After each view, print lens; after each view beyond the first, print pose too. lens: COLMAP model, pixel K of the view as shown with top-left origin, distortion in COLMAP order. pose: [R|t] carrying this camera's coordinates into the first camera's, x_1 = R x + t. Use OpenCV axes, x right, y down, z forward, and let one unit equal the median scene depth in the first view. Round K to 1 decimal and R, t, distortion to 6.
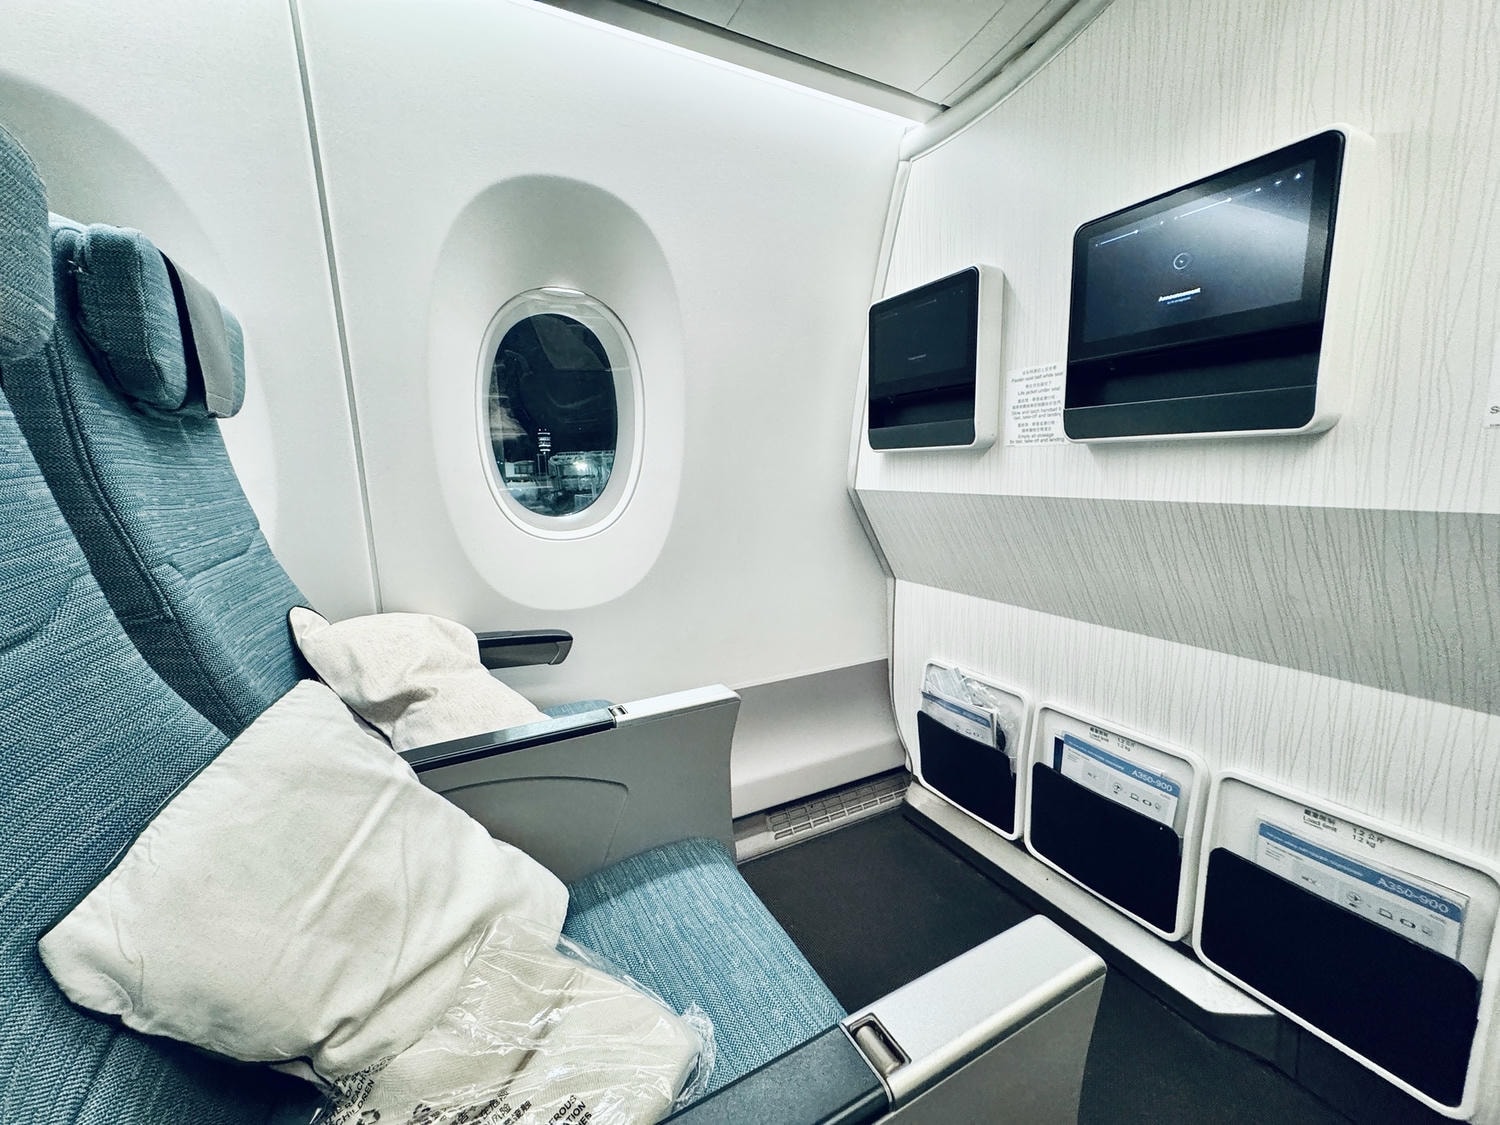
lens RADIAL K [[605.2, 0, 752.9], [0, 605.2, 559.5], [0, 0, 1]] dist [0.005780, -0.000575]
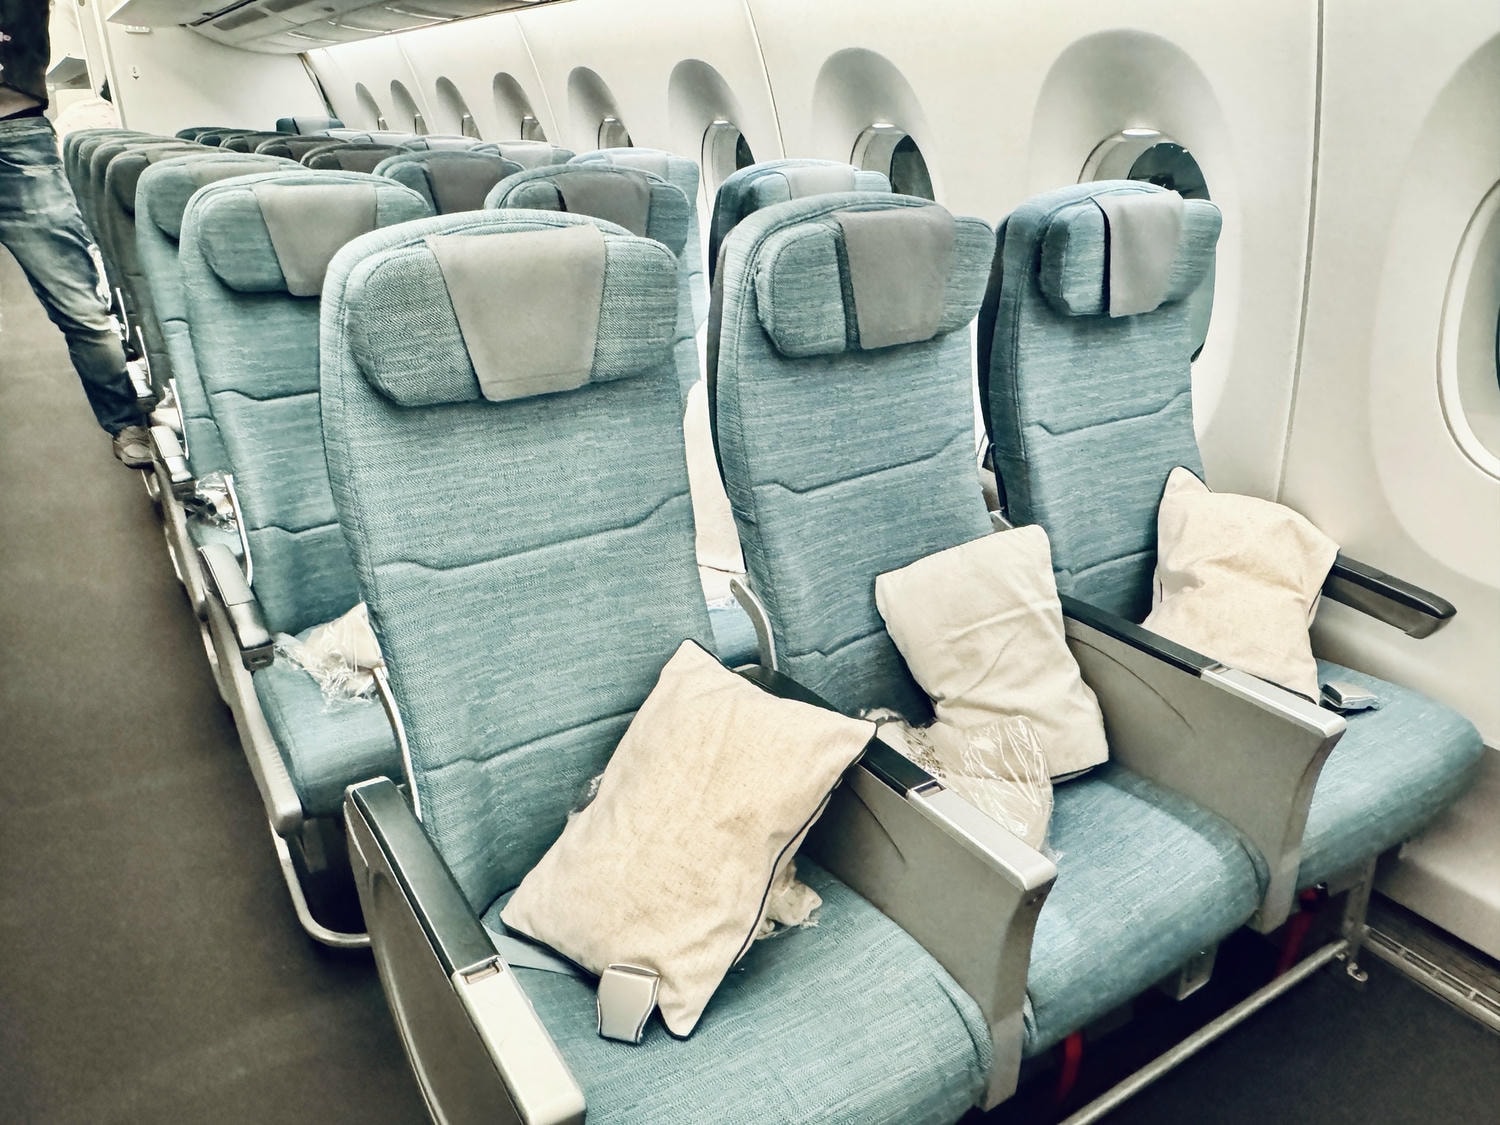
lens RADIAL K [[1050.2, 0, 748.5], [0, 1050.2, 561.1], [0, 0, 1]] dist [-0.002763, -0.004085]
pose [[0.082782, 0.409693, -0.908459, 1.546120], [-0.160348, 0.905187, 0.393606, -0.604286], [0.983583, 0.113087, 0.140627, -0.081553]]
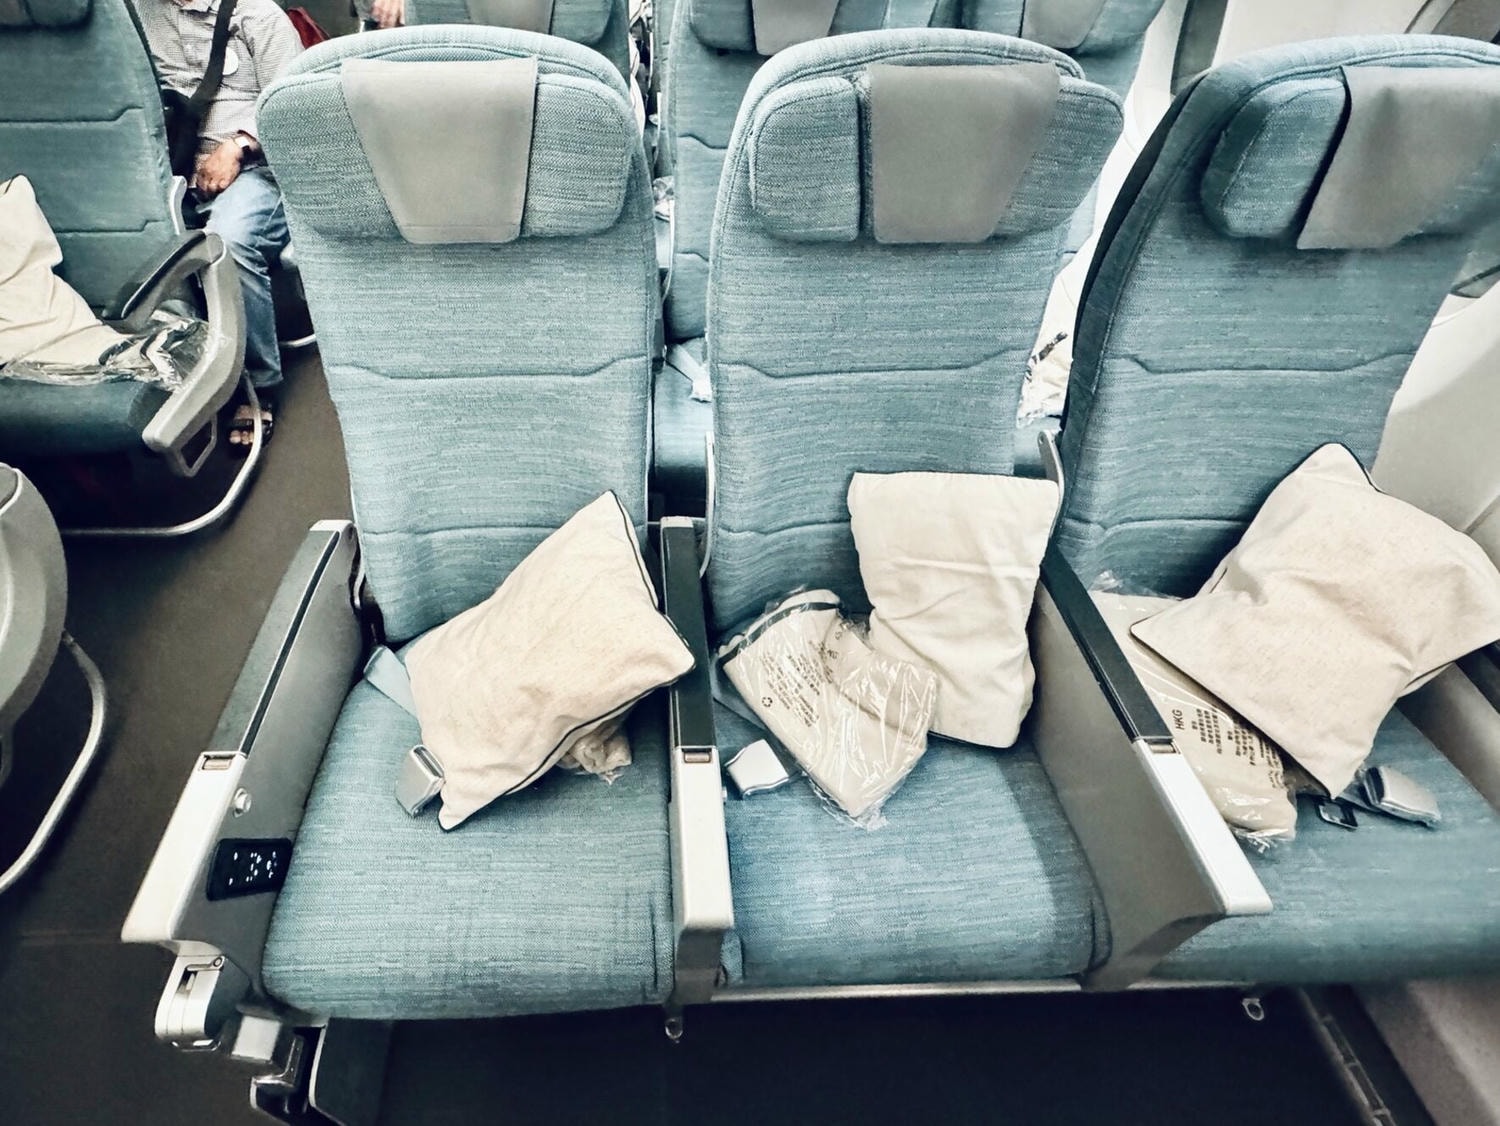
lens RADIAL K [[741.7, 0, 655.5], [0, 741.7, 488.0], [0, 0, 1]] dist [-0.003892, 0.000793]
pose [[-0.440330, 0.618754, -0.650579, 0.663586], [-0.146935, 0.665177, 0.732086, -0.793992], [0.885731, 0.417952, -0.201981, 0.519576]]
